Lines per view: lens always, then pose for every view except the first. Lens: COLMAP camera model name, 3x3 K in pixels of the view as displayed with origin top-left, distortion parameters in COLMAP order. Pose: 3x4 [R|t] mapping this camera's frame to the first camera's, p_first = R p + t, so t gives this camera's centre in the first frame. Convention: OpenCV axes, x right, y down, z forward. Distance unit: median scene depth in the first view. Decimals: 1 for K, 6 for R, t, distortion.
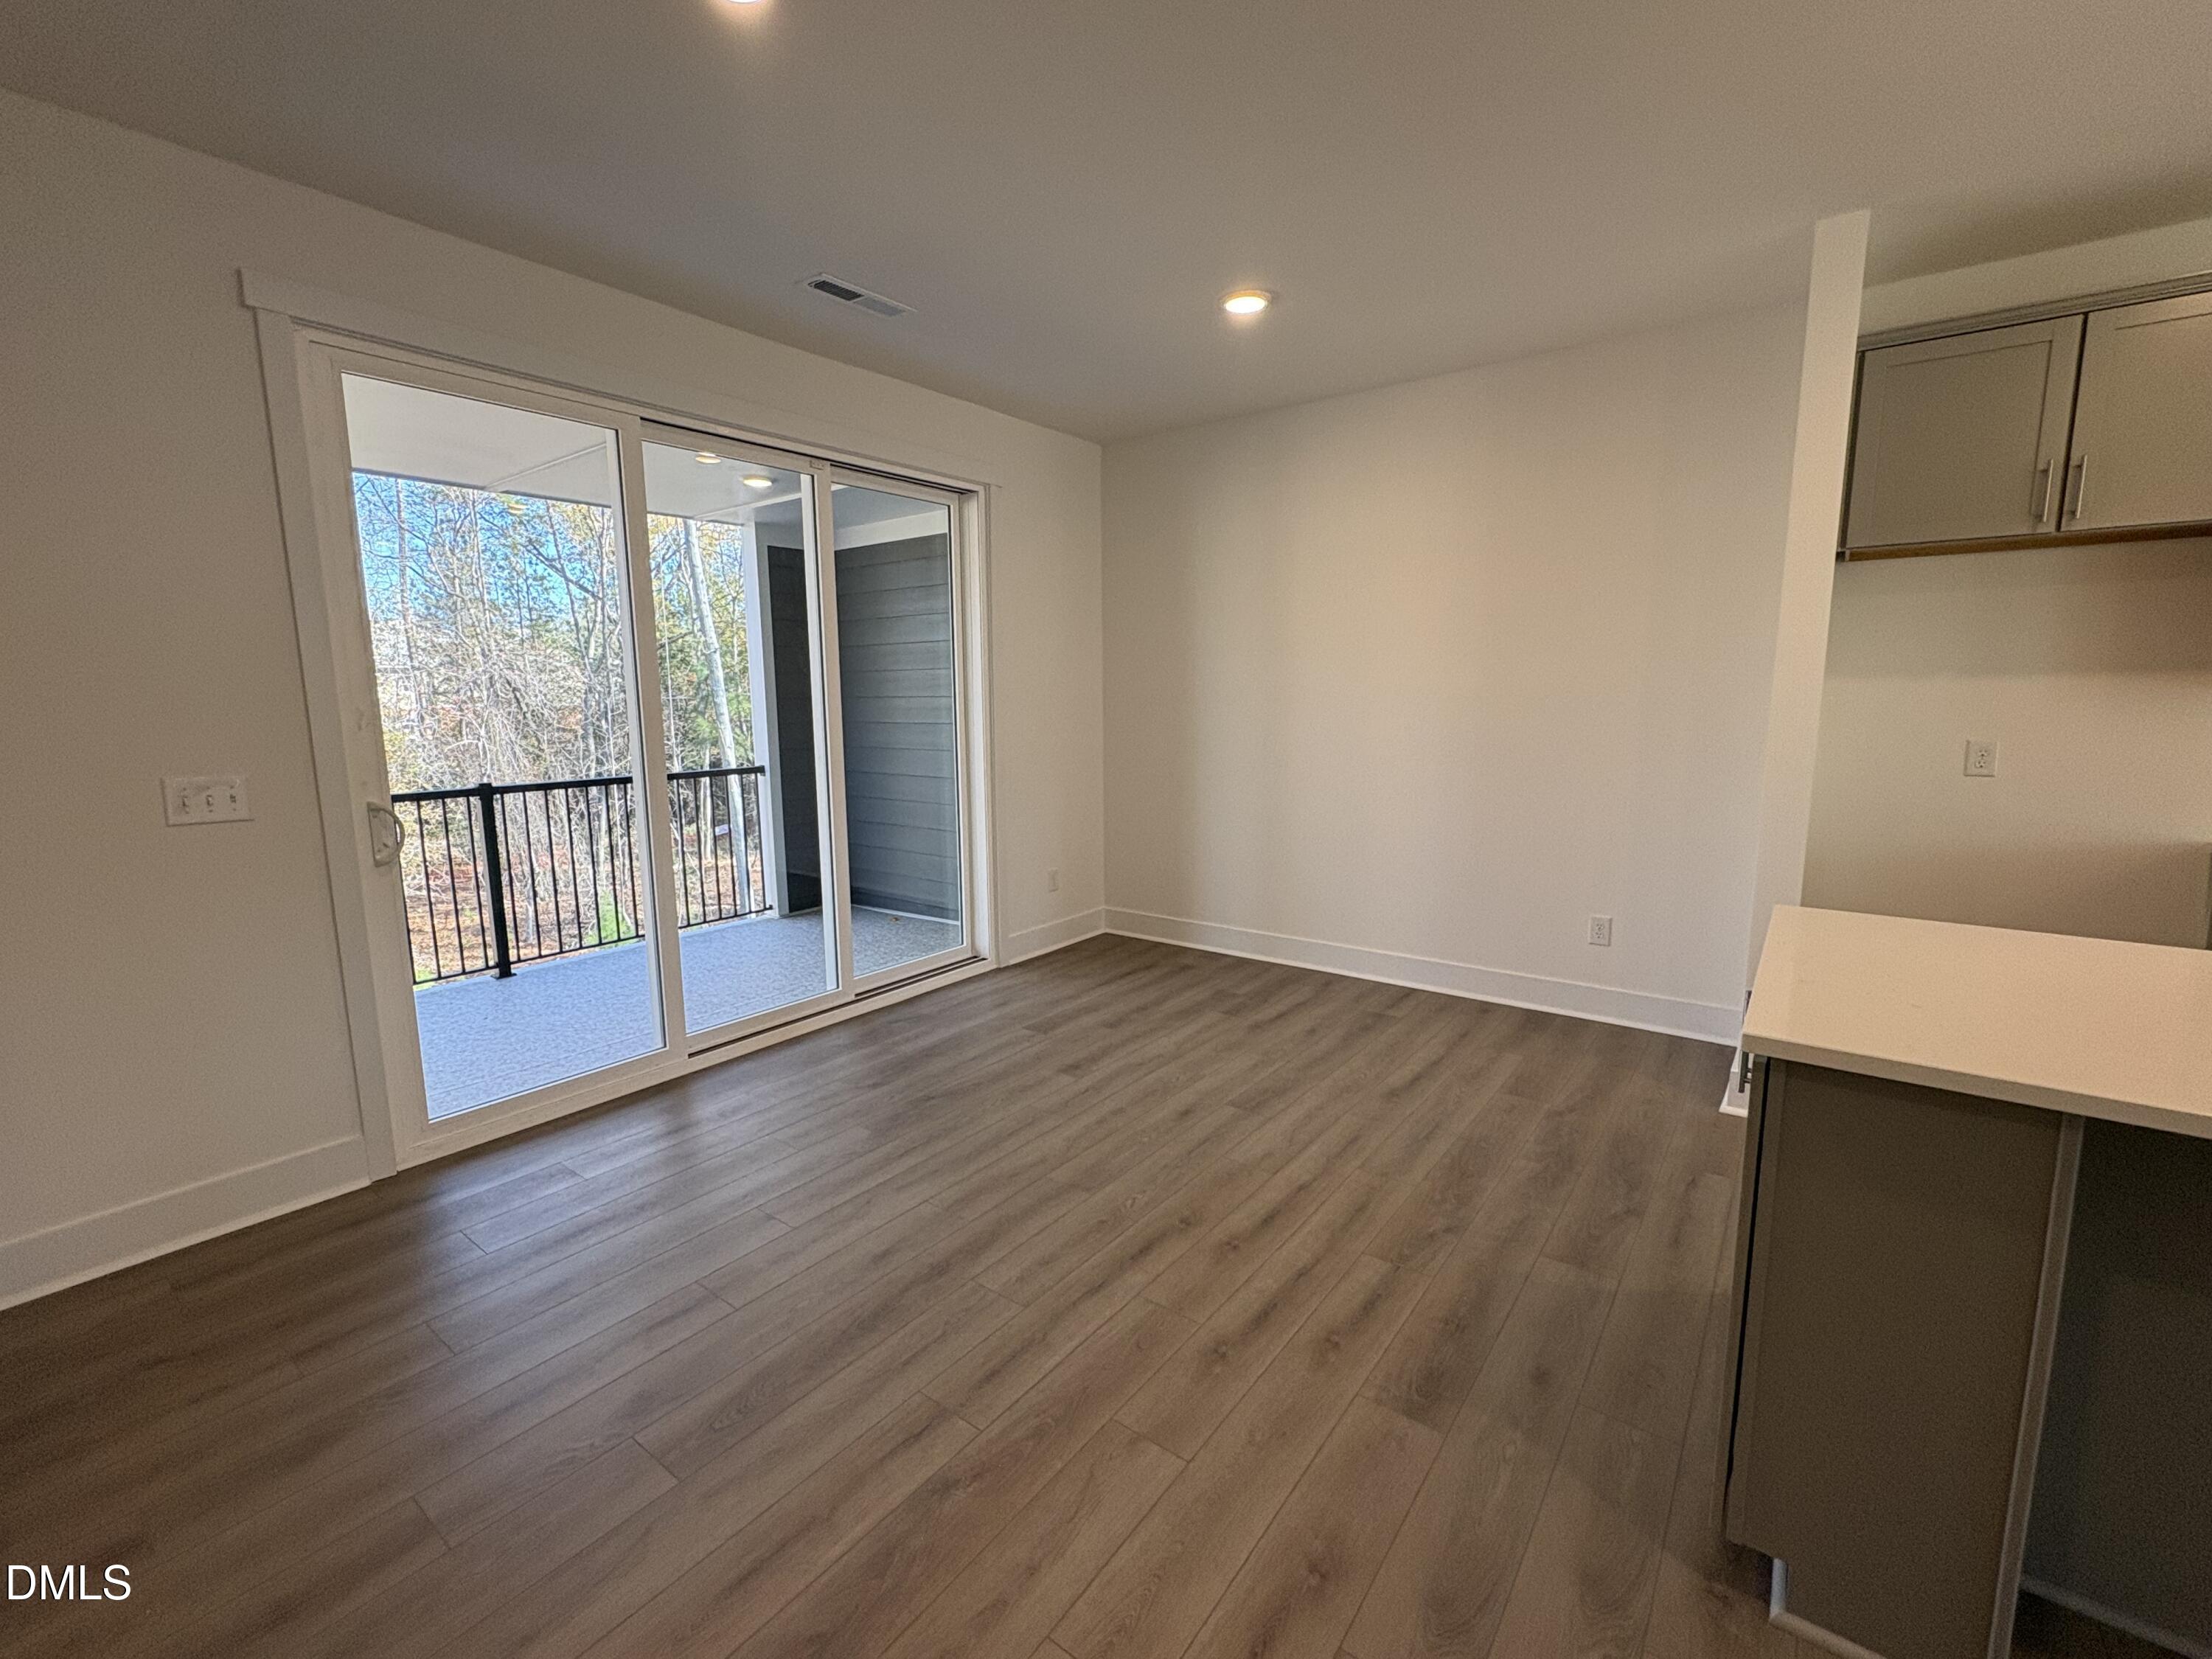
lens RADIAL K [[949.2, 0, 1096.5], [0, 949.2, 823.9], [0, 0, 1]] dist [0.001199, 0.000278]
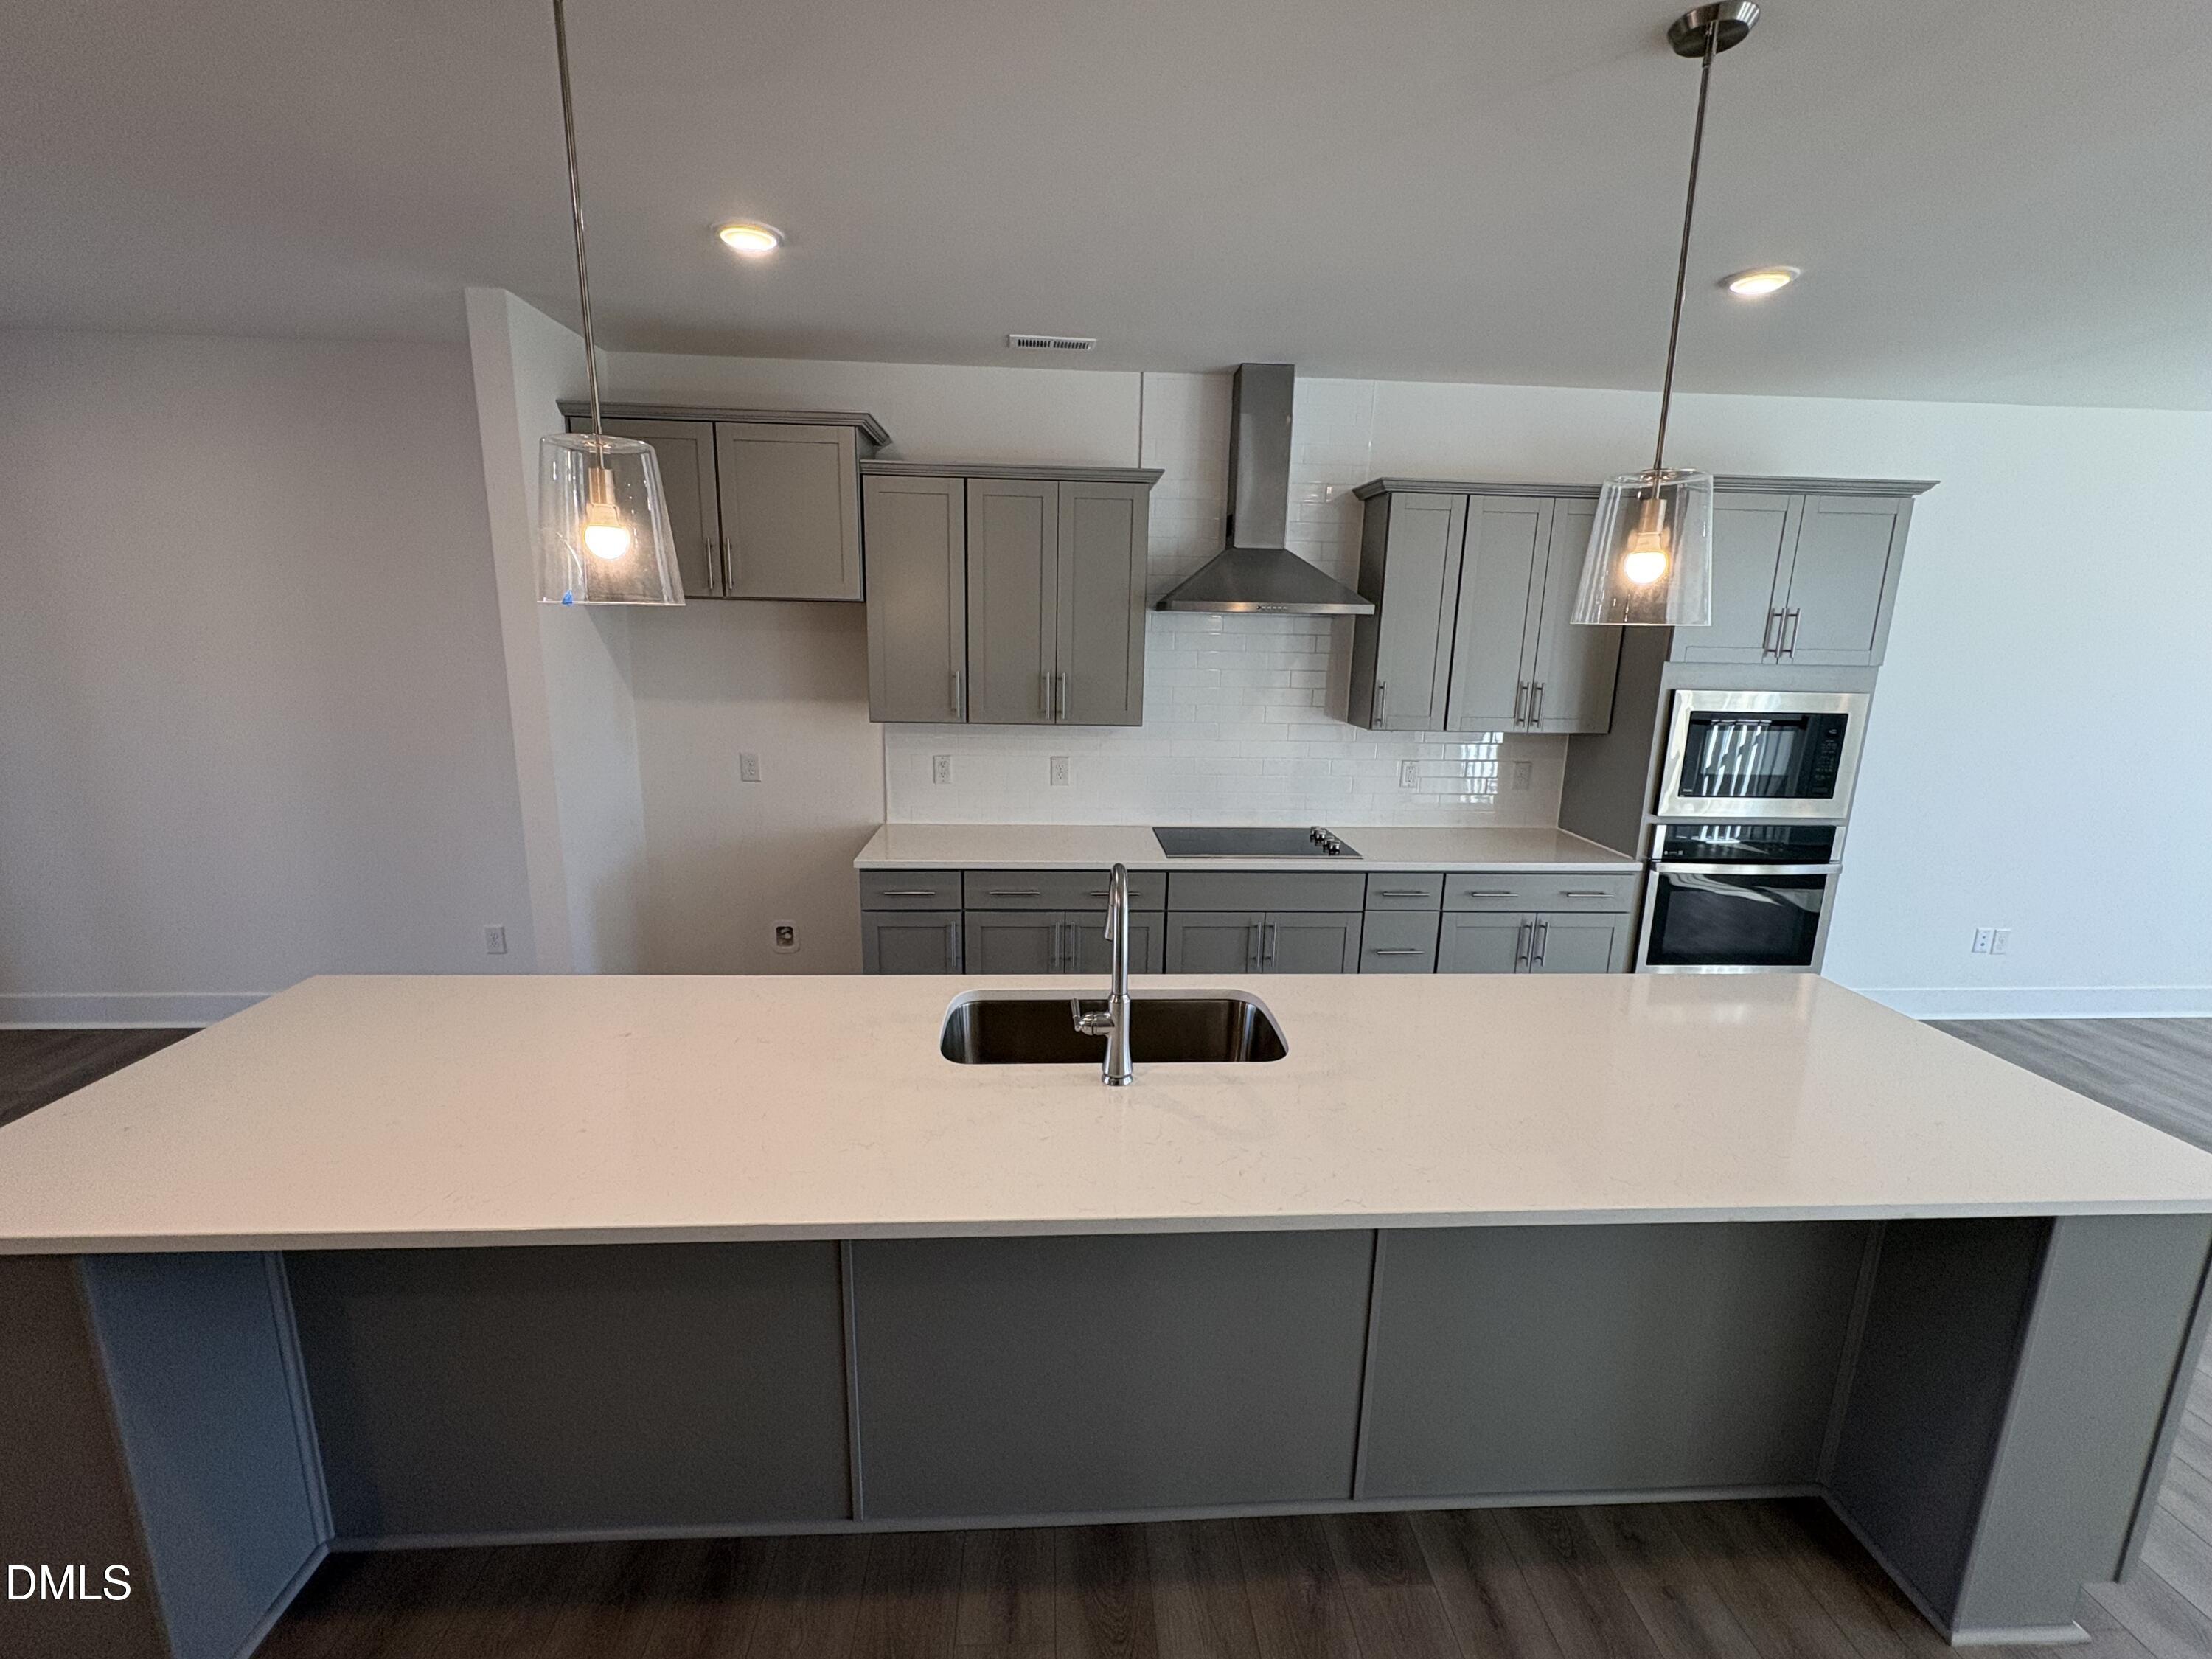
lens RADIAL K [[949.2, 0, 1100.4], [0, 949.2, 833.3], [0, 0, 1]] dist [0.001199, 0.000278]
pose [[0.755055, -0.116116, 0.645297, 0.396272], [0.063422, 0.992513, 0.104386, -0.070891], [-0.652587, -0.037891, 0.756766, -0.203358]]
